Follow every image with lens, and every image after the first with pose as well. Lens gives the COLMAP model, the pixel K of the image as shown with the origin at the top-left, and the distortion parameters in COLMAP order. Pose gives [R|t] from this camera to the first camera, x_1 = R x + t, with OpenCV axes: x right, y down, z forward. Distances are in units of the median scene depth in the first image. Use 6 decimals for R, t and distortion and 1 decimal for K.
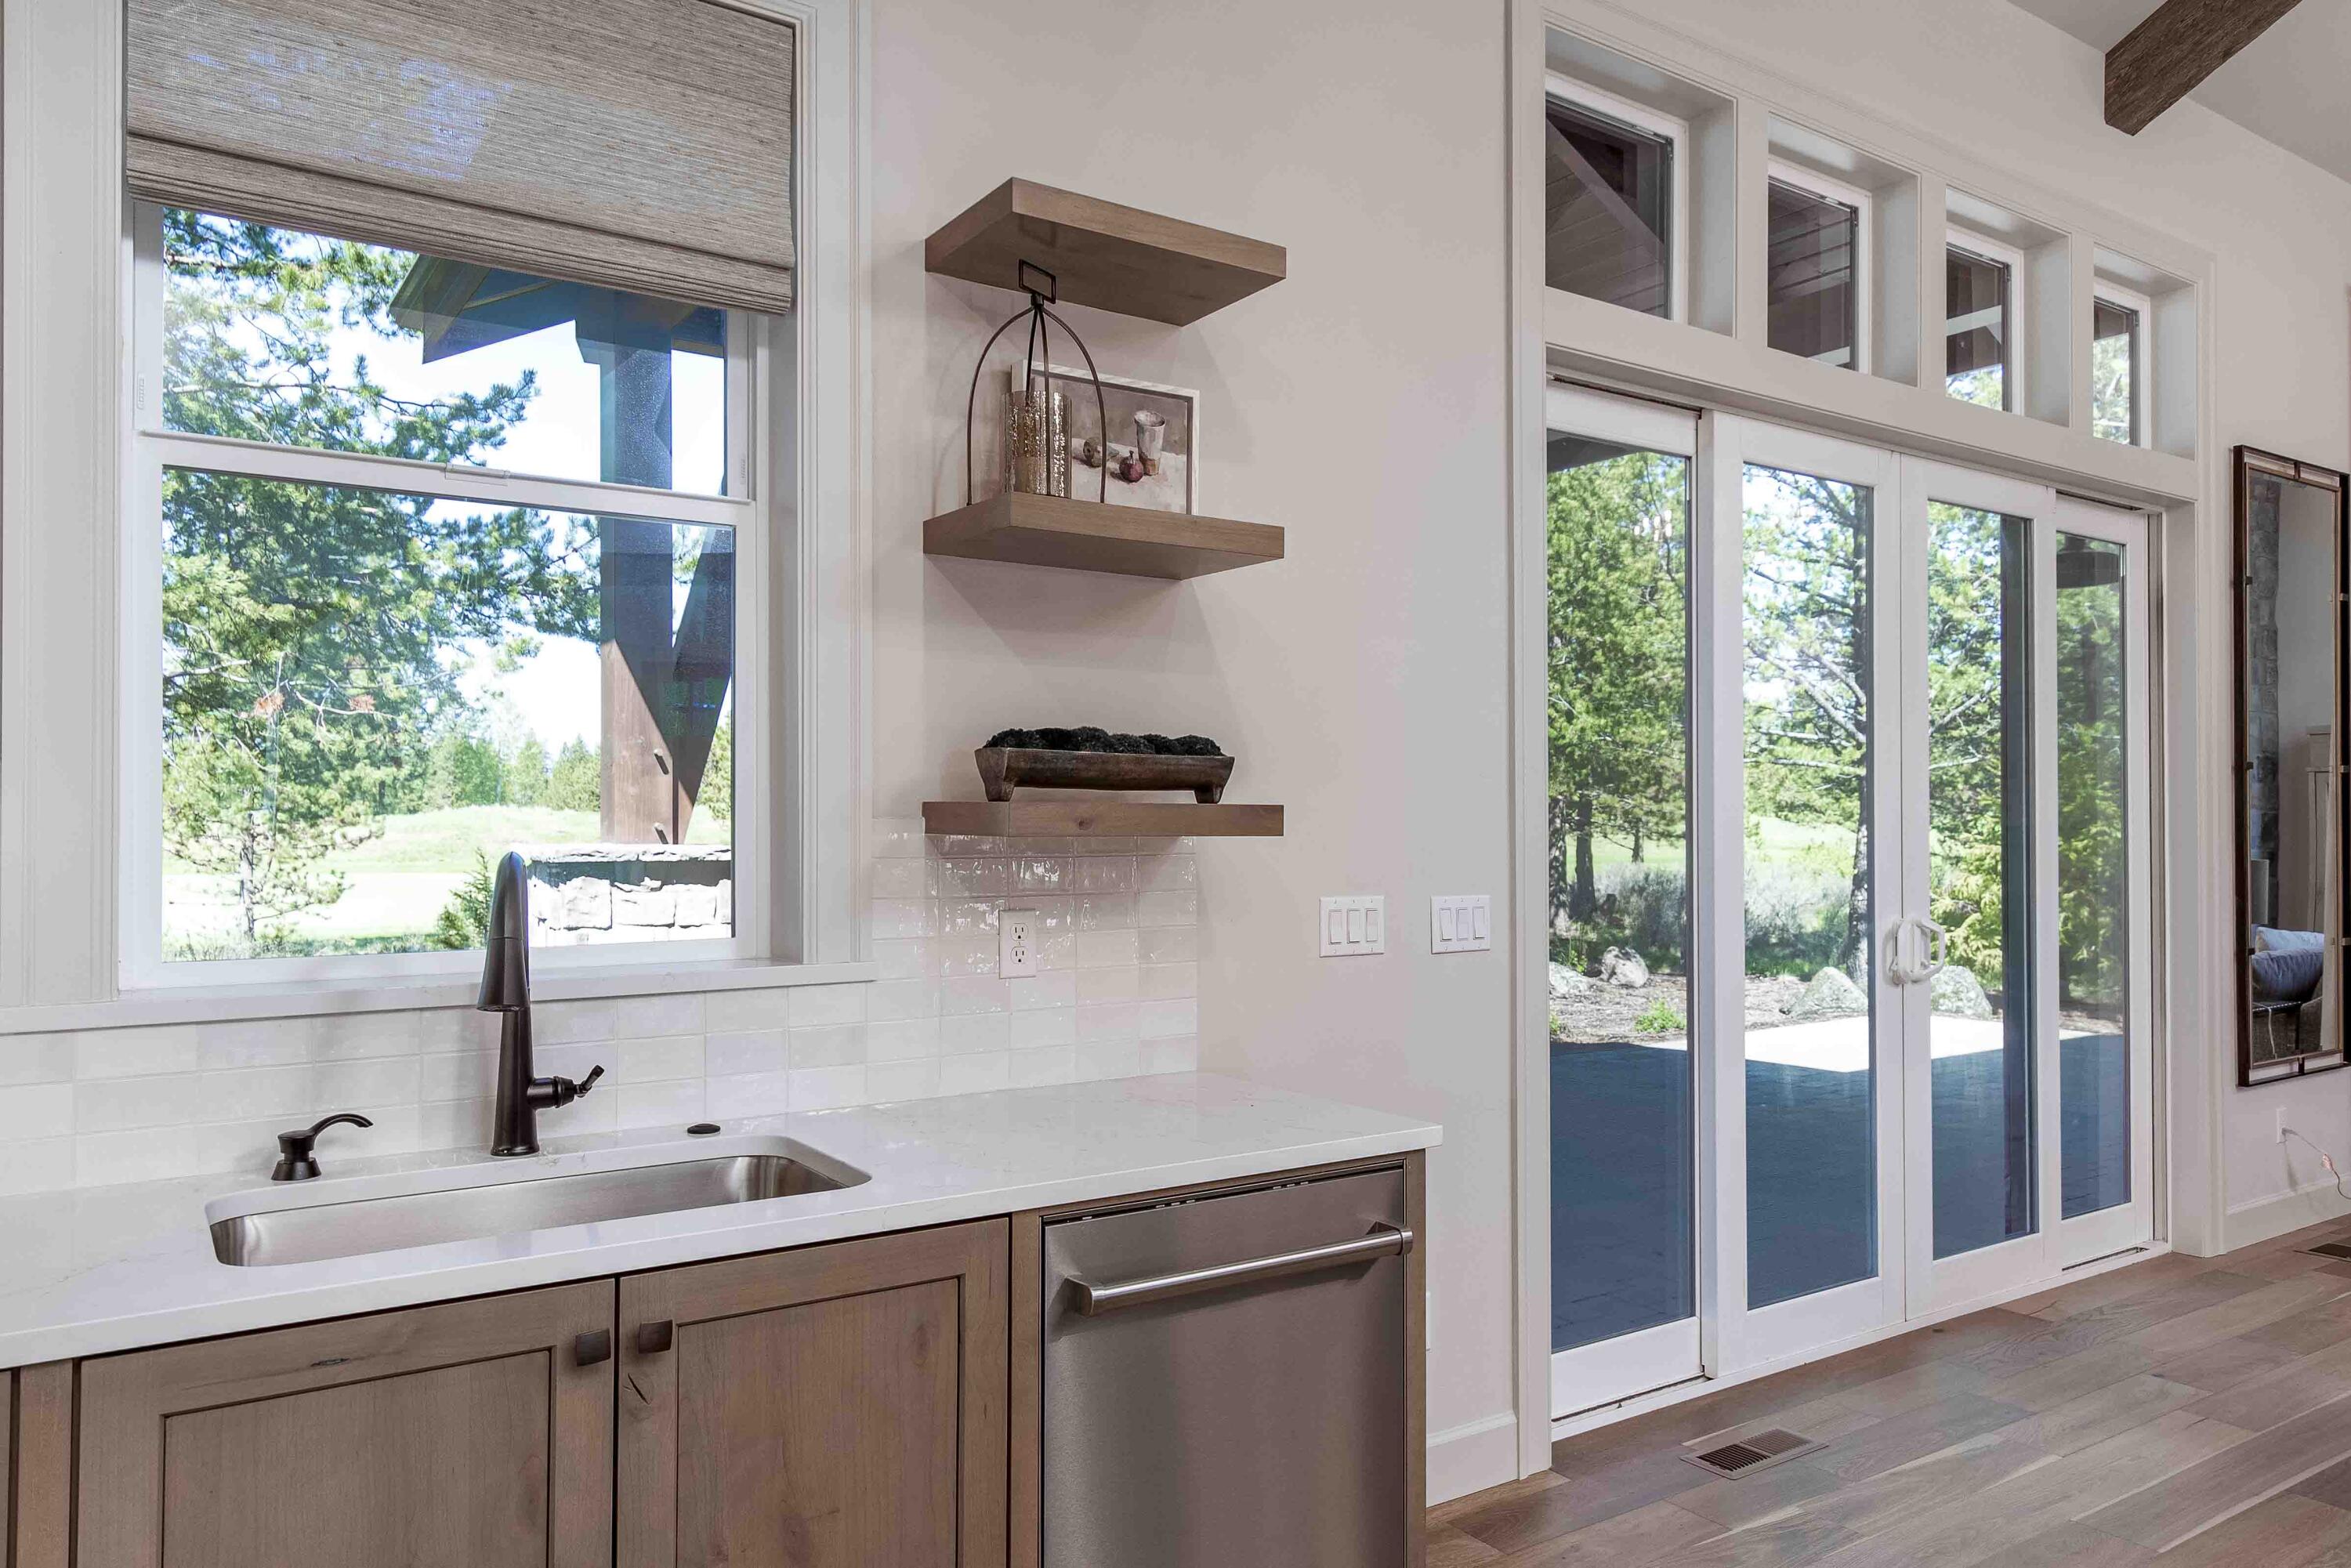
lens RADIAL K [[1571.8, 0, 1168.1], [0, 1571.8, 812.3], [0, 0, 1]] dist [0.005168, -0.002007]
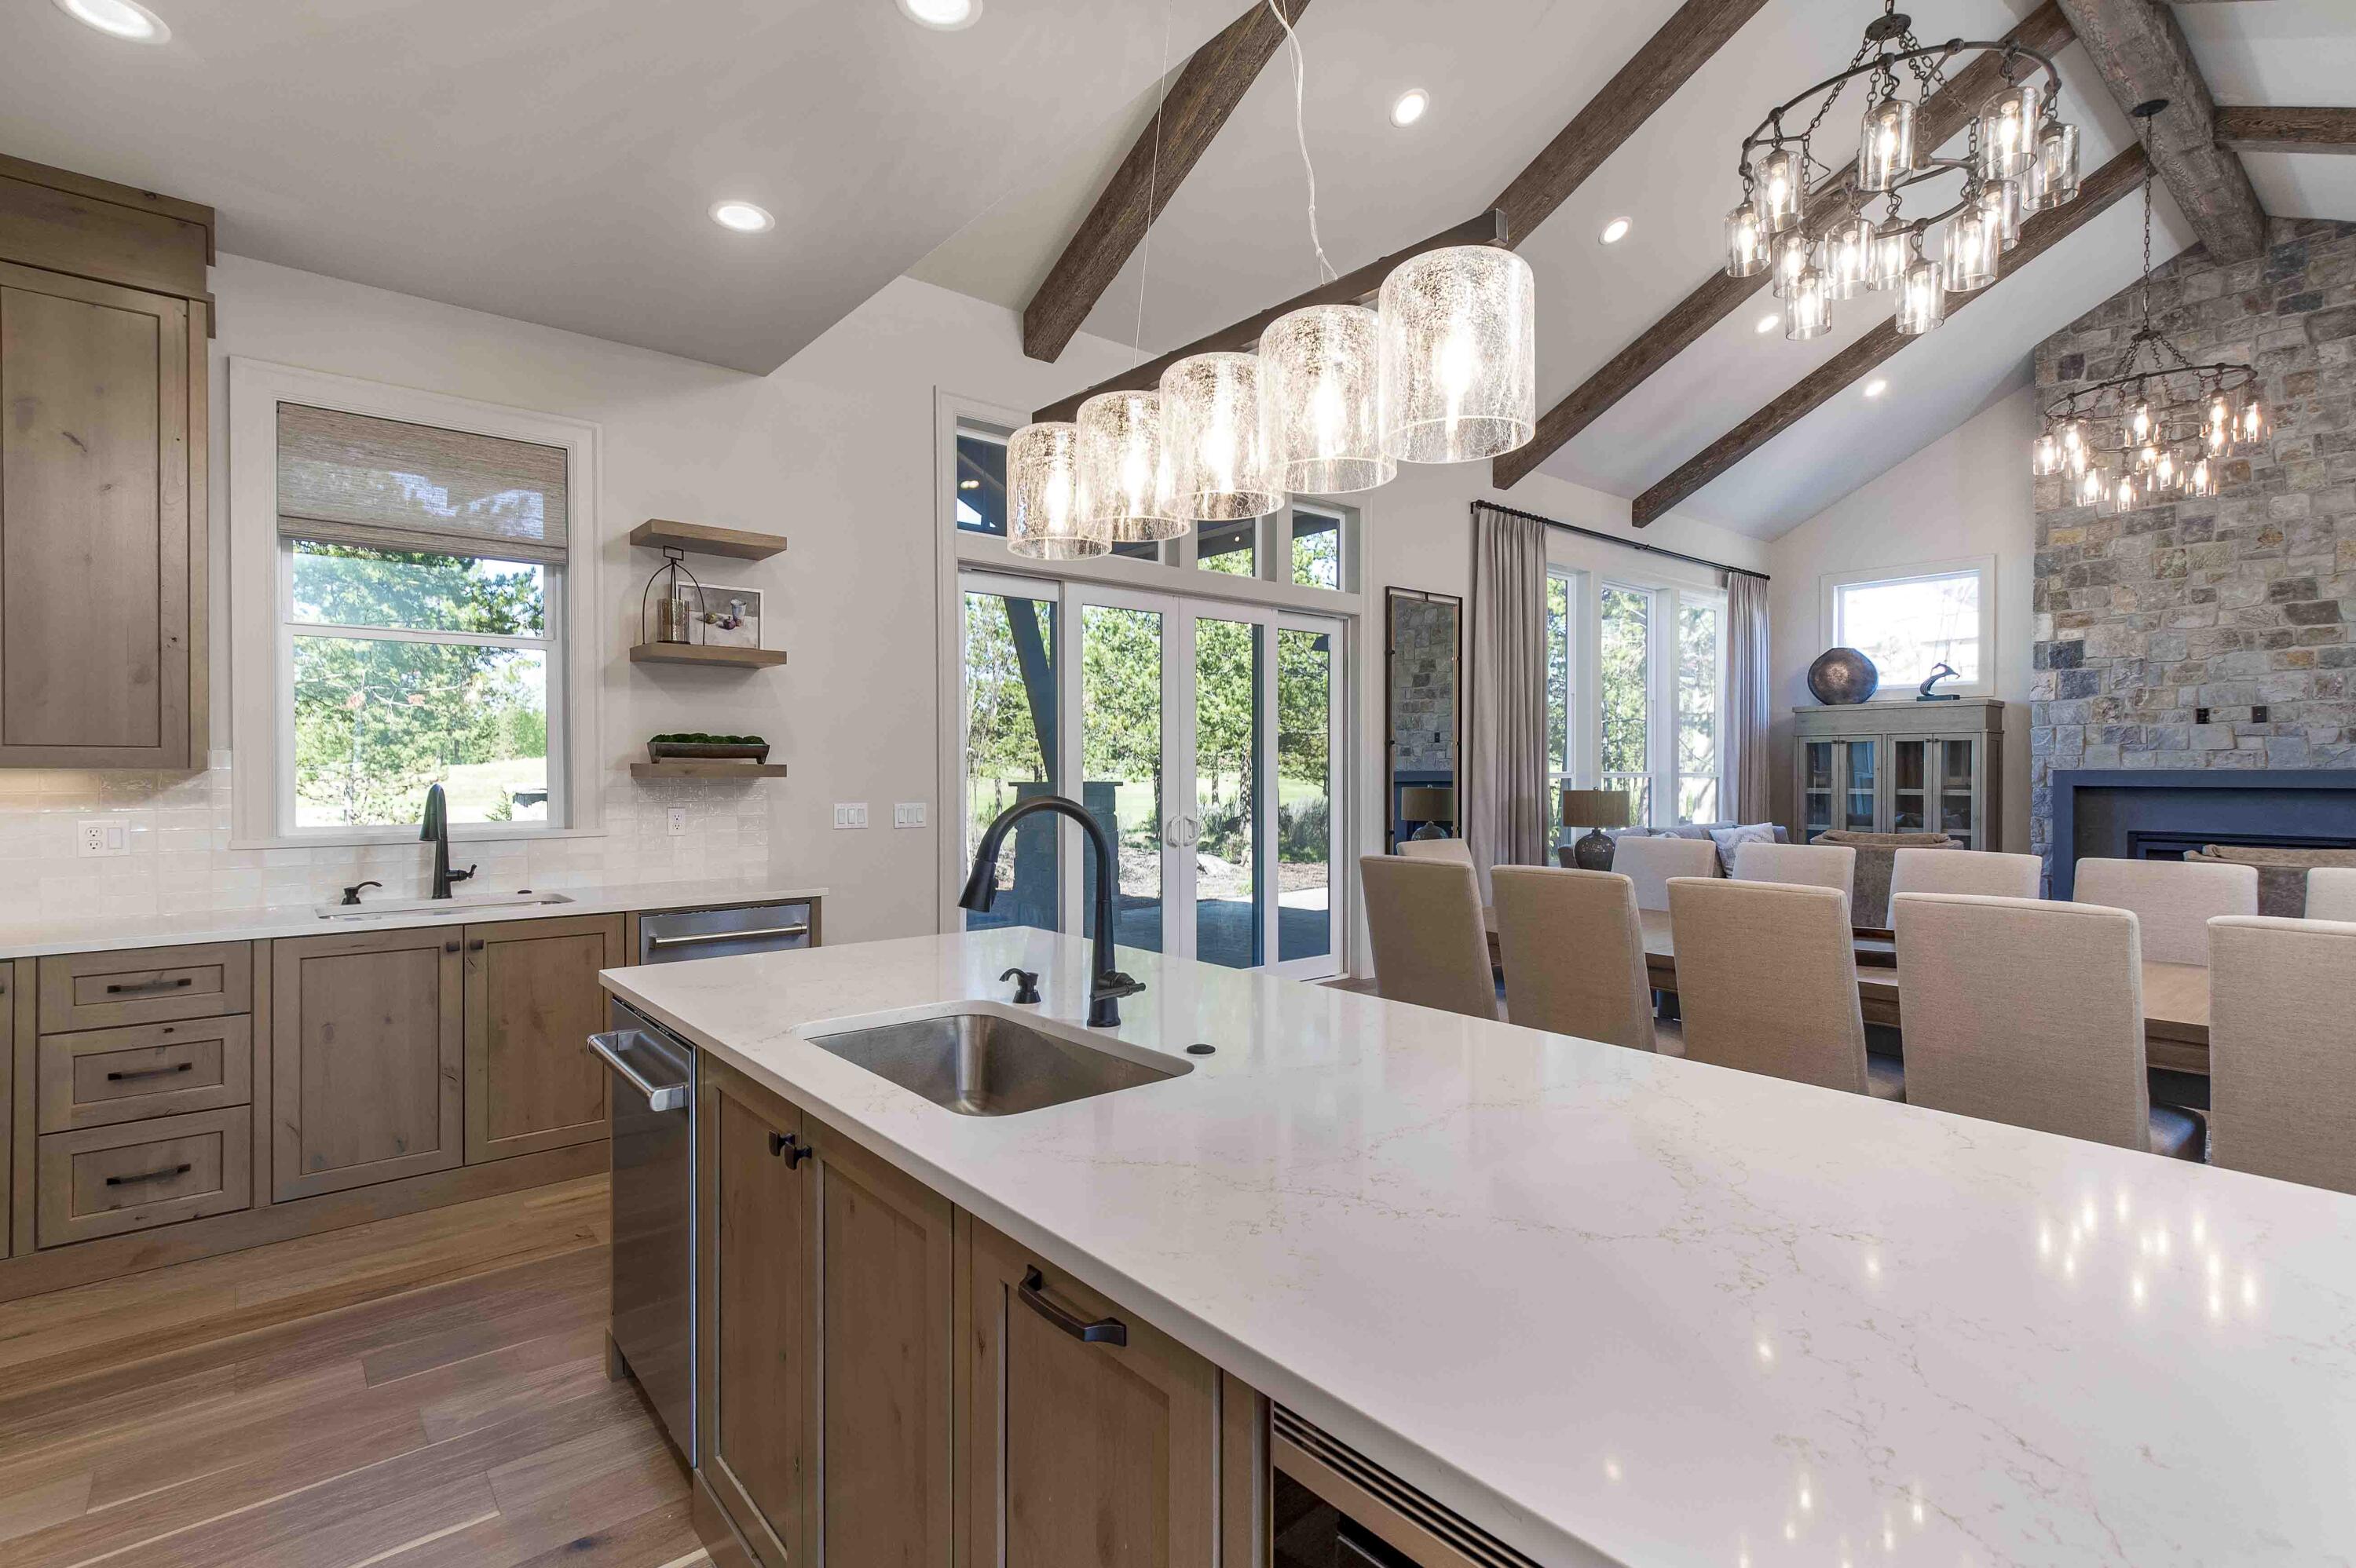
lens RADIAL K [[1110.6, 0, 1172.5], [0, 1110.6, 784.2], [0, 0, 1]] dist [0.003729, 0.004339]
pose [[0.994544, -0.001611, 0.104302, 0.486067], [-0.000406, 0.999813, 0.019315, -0.007872], [-0.104314, -0.019252, 0.994358, -0.782313]]
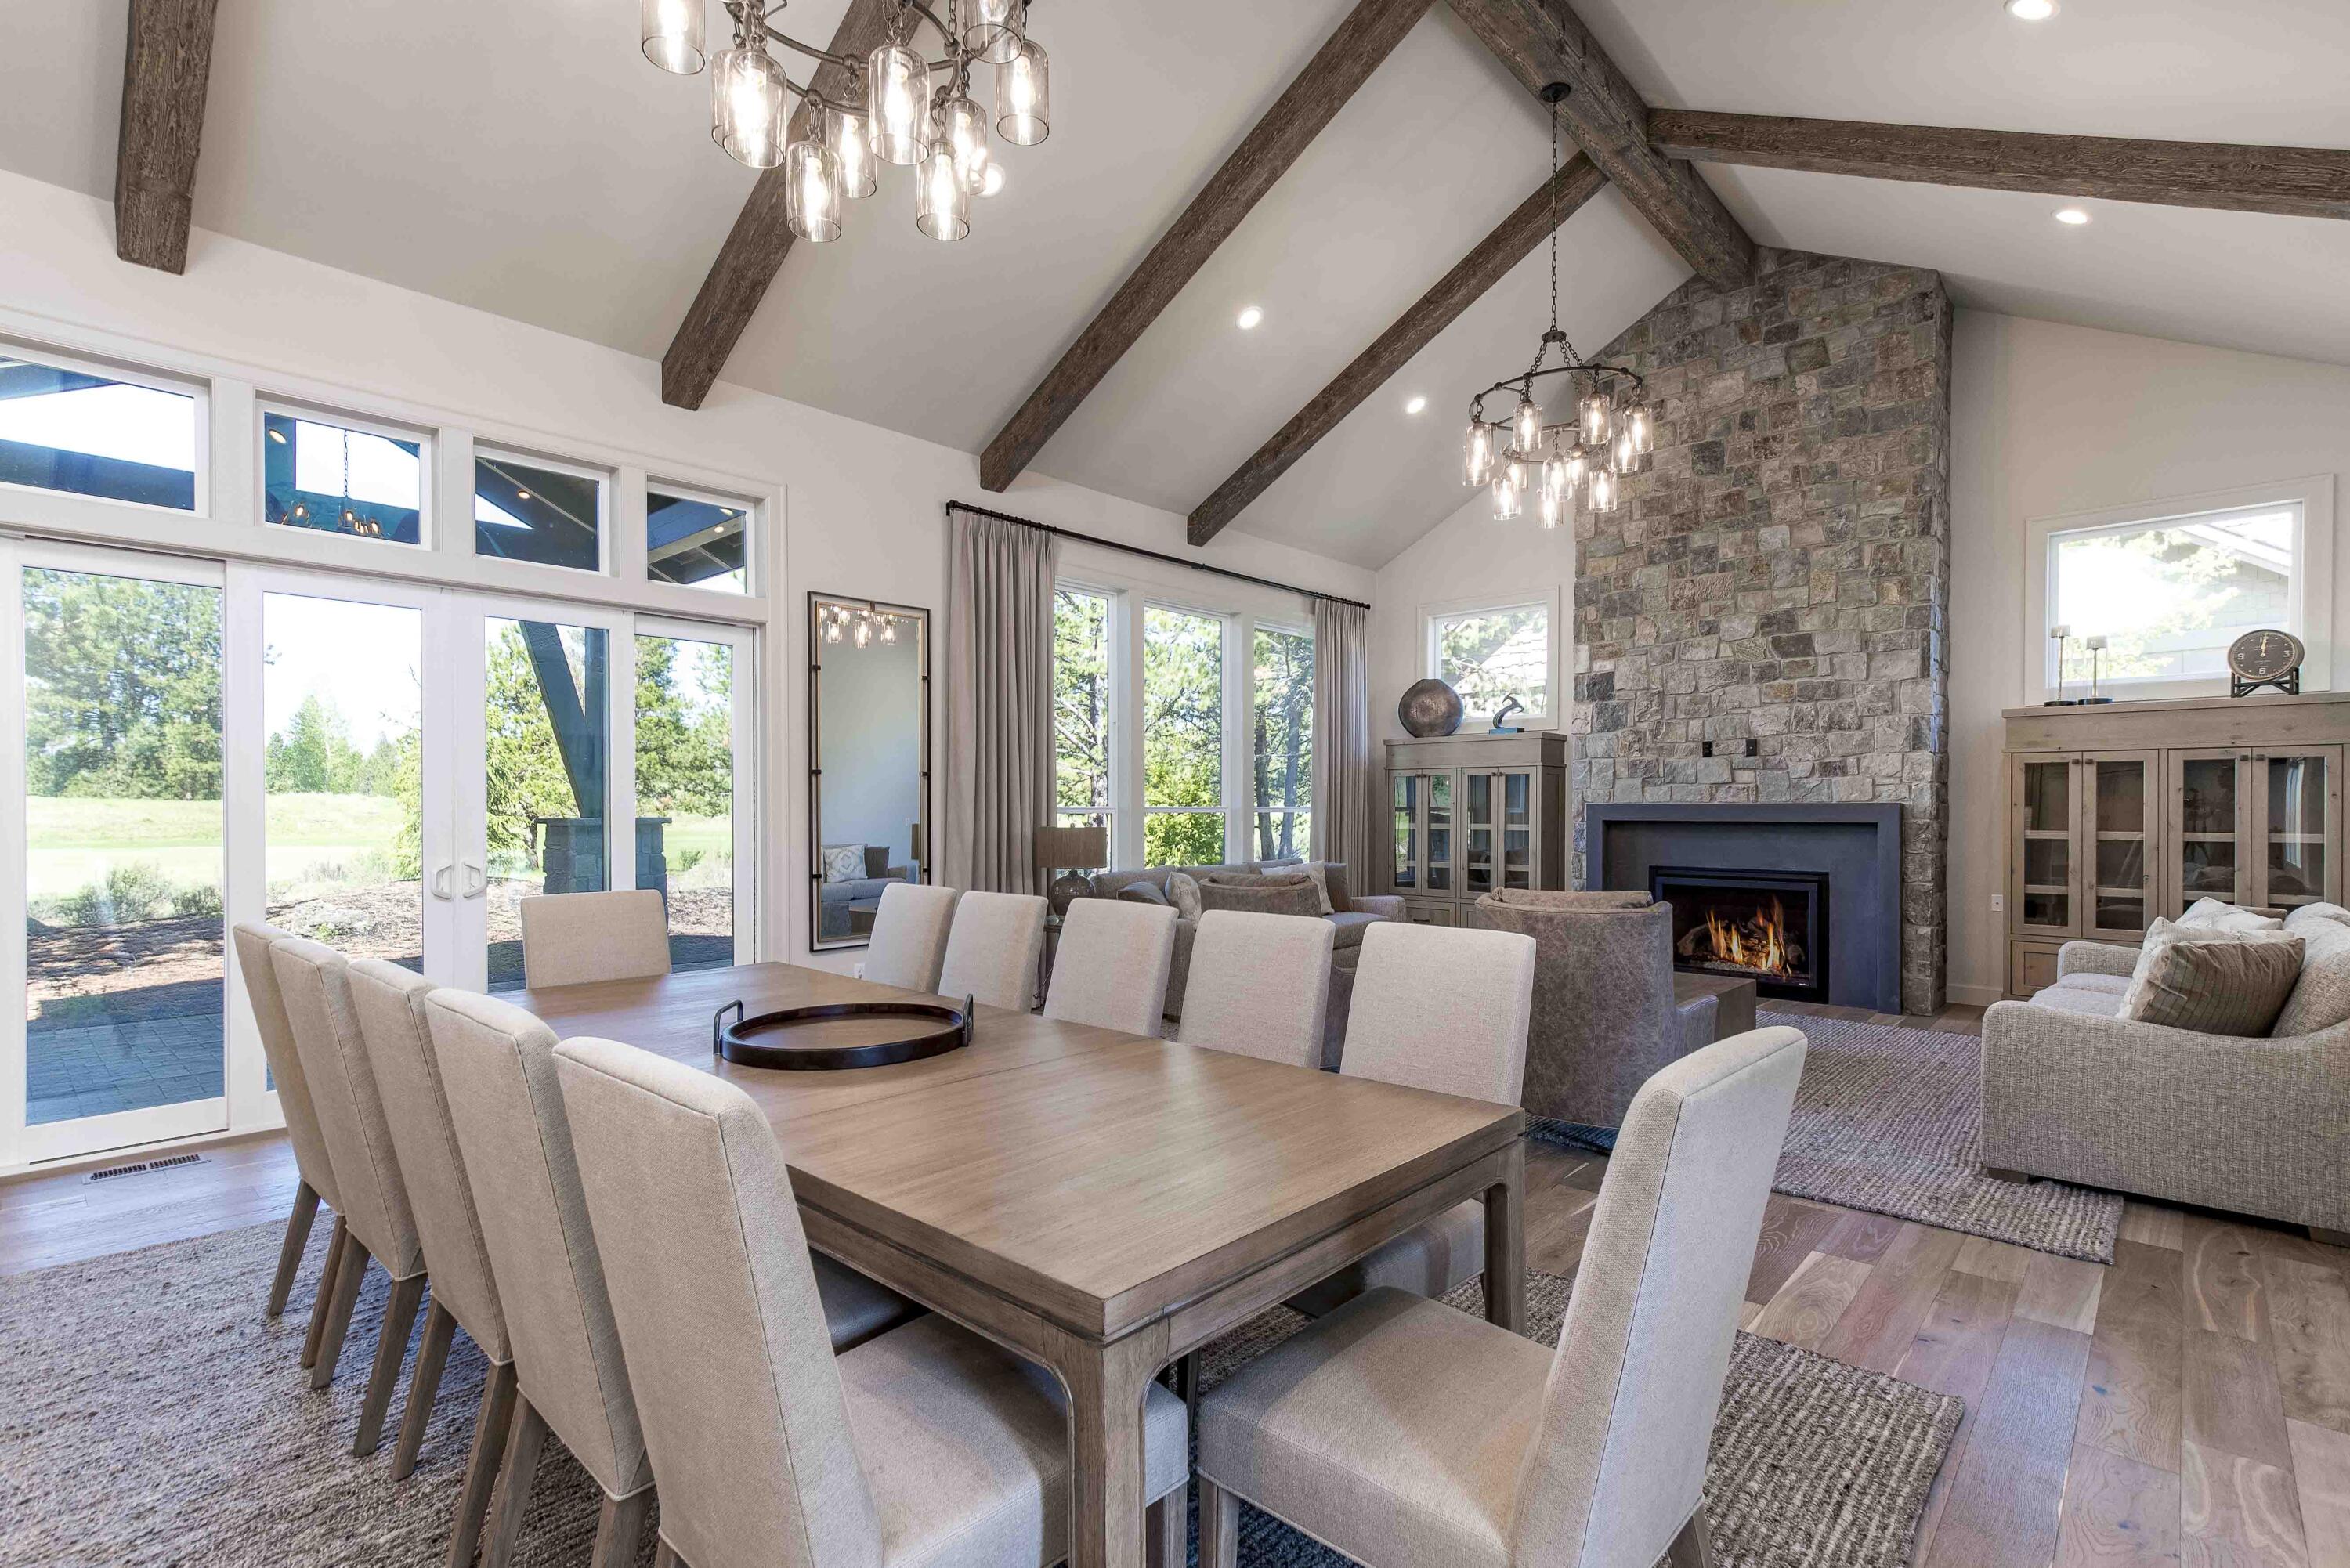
lens RADIAL K [[1107.8, 0, 1194.5], [0, 1107.8, 838.3], [0, 0, 1]] dist [0.003729, 0.004339]
pose [[0.969664, -0.008637, 0.244287, 1.603820], [0.000781, 0.999480, 0.032240, 0.008182], [-0.244439, -0.031071, 0.969167, -0.601964]]
